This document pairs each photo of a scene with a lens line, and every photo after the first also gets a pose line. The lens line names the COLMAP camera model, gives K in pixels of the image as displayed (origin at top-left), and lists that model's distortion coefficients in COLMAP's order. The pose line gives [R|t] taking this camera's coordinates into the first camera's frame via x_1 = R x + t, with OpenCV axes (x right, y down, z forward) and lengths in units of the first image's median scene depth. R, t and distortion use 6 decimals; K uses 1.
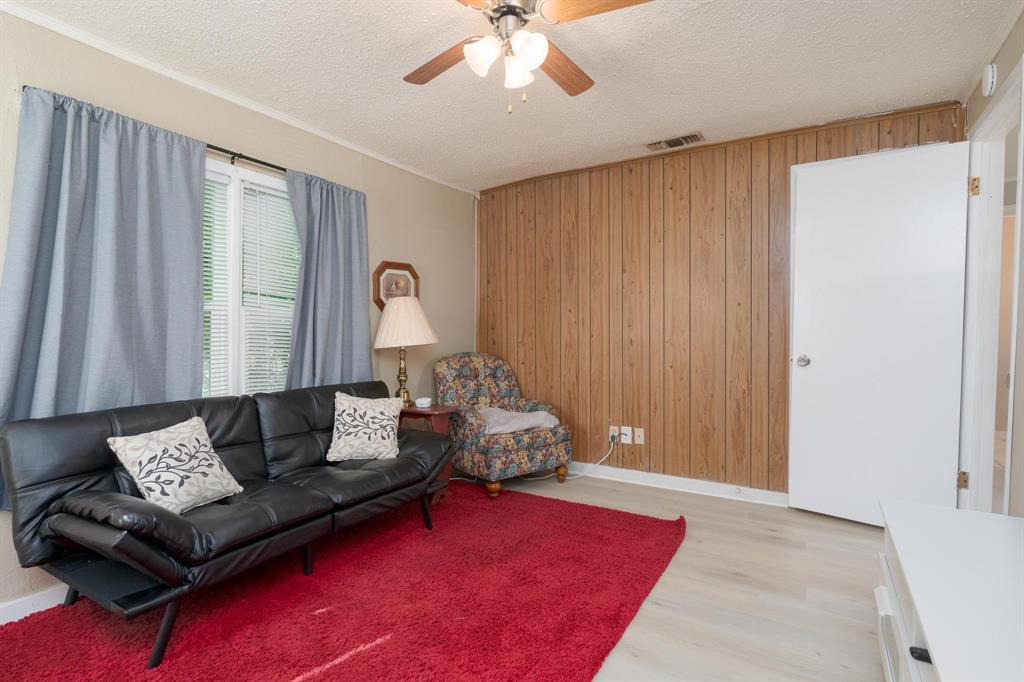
lens RADIAL K [[498.2, 0, 505.8], [0, 498.2, 336.2], [0, 0, 1]] dist [-0.001655, 0.001830]
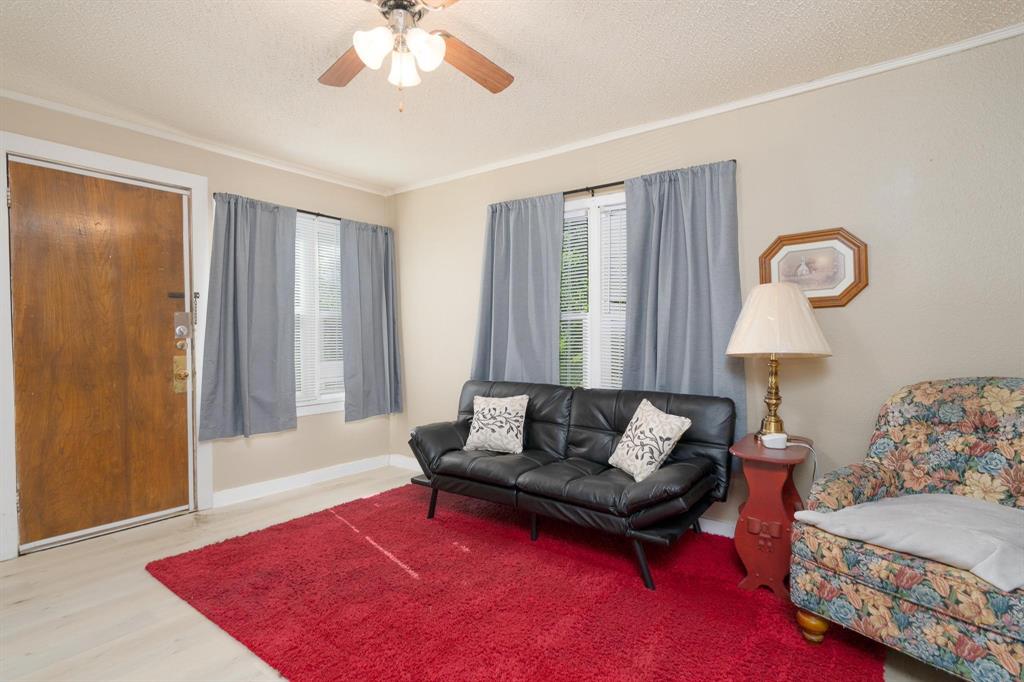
lens RADIAL K [[498.2, 0, 513.7], [0, 498.2, 343.2], [0, 0, 1]] dist [-0.001655, 0.001830]
pose [[-0.081811, 0.016377, -0.996513, 0.532260], [-0.004368, 0.999849, 0.016790, -0.007121], [0.996638, 0.005726, -0.081727, 0.712820]]
